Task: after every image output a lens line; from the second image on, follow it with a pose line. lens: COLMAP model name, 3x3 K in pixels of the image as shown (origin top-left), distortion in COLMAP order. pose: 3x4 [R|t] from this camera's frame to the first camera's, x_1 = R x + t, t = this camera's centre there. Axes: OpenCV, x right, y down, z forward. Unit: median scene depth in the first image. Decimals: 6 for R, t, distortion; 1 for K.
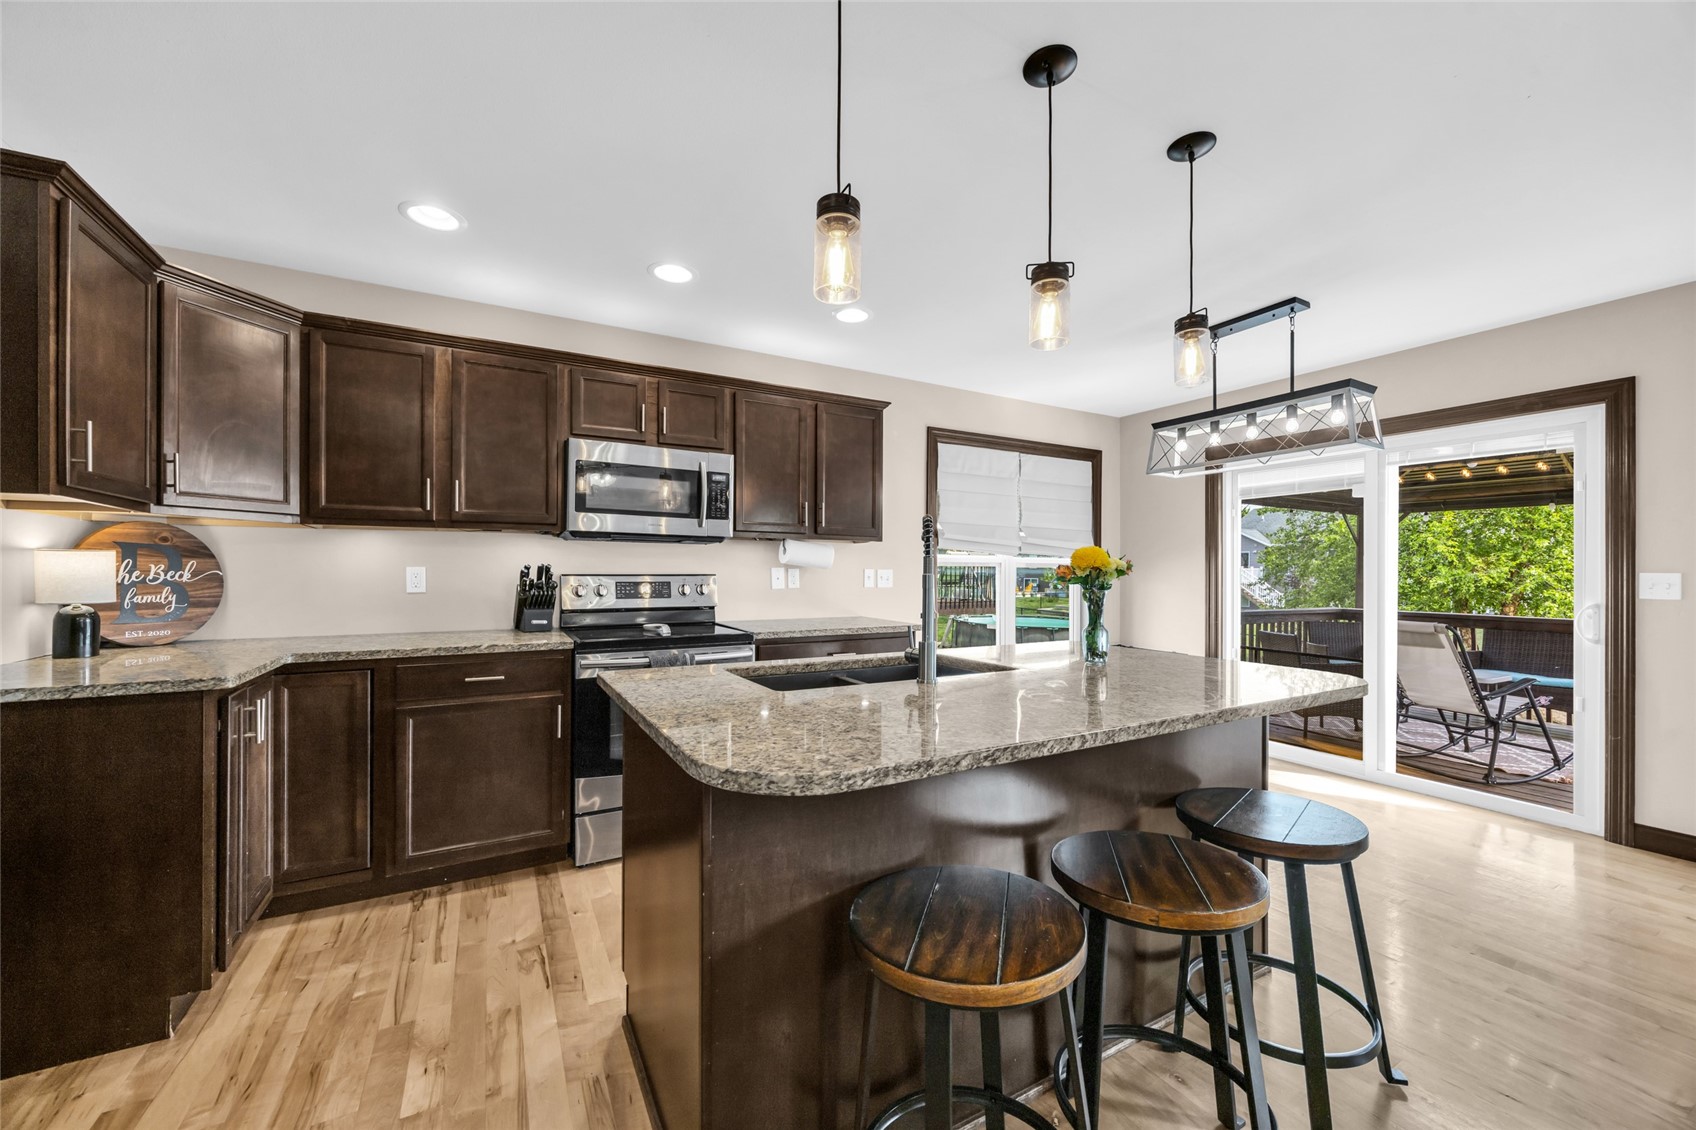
lens RADIAL K [[648.0, 0, 850.8], [0, 648.0, 568.9], [0, 0, 1]] dist [-0.004735, 0.000112]
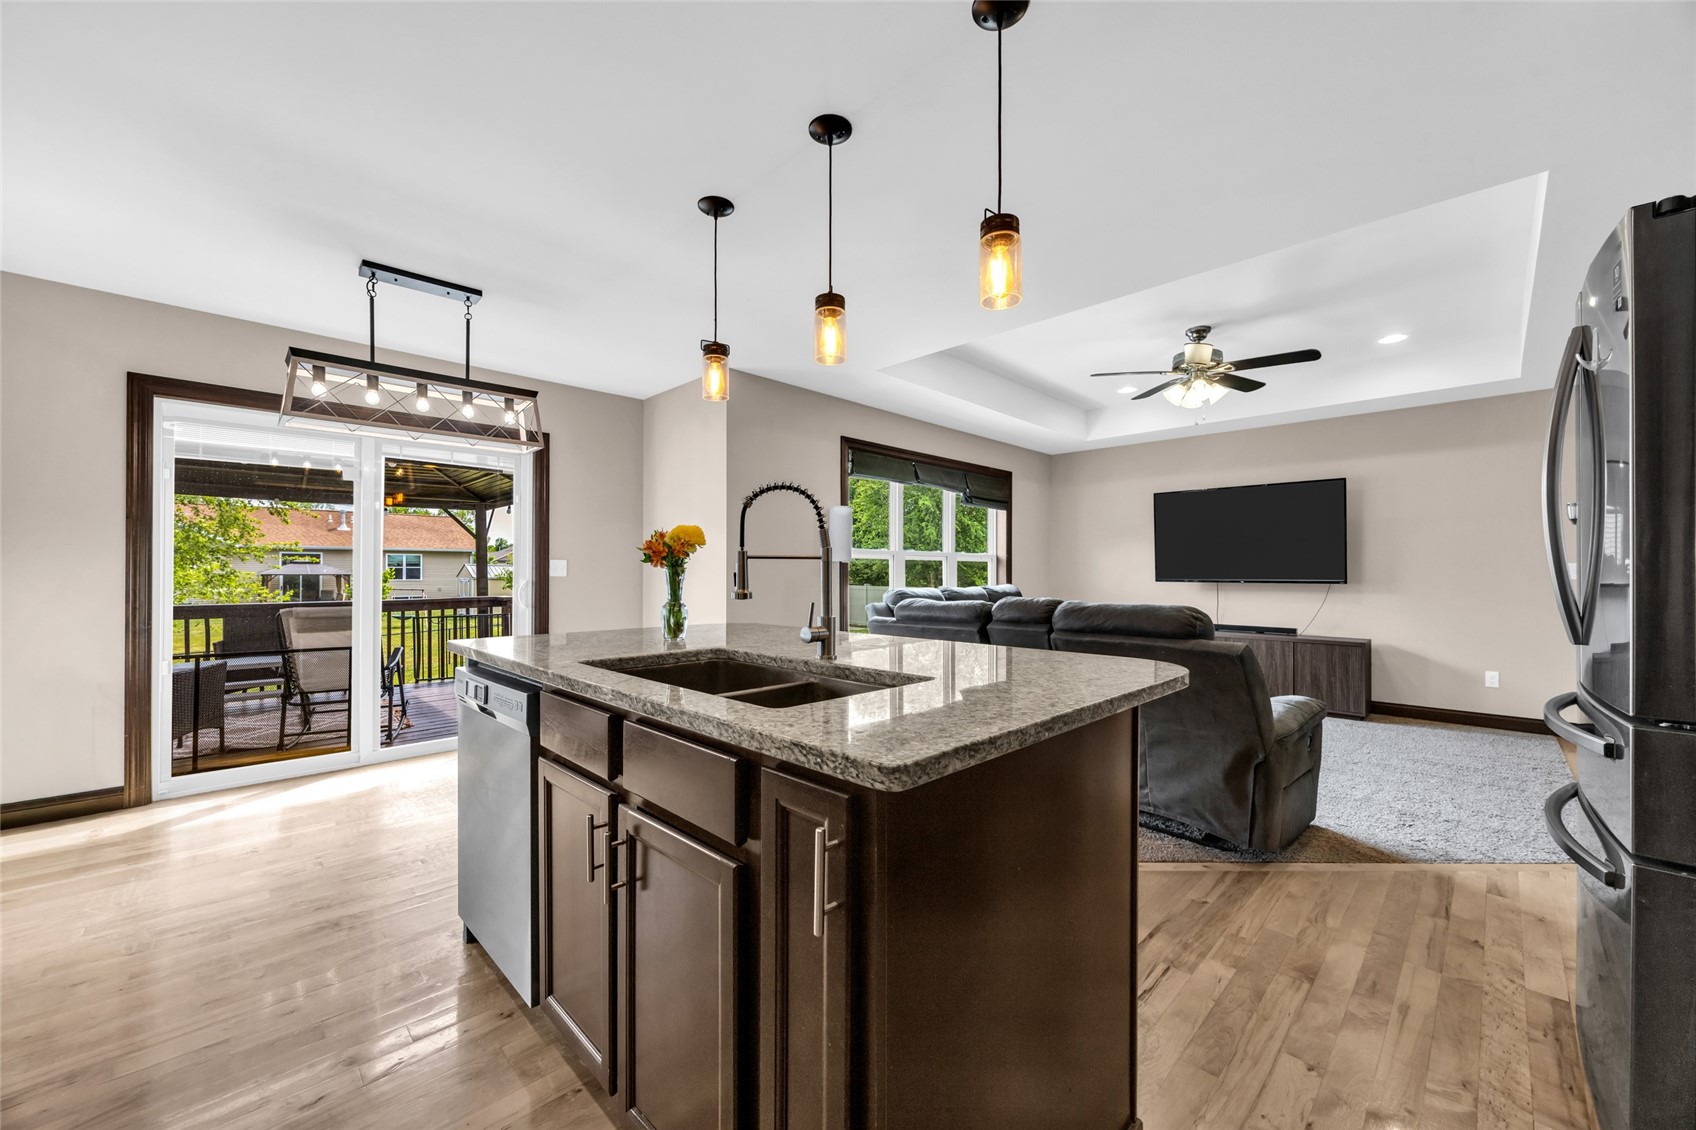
lens RADIAL K [[648.0, 0, 849.9], [0, 648.0, 568.8], [0, 0, 1]] dist [-0.004735, 0.000112]
pose [[-0.273847, -0.002709, 0.961769, -0.423184], [-0.005669, 0.999983, 0.001202, 0.019086], [-0.961757, -0.005123, -0.273858, 0.634912]]
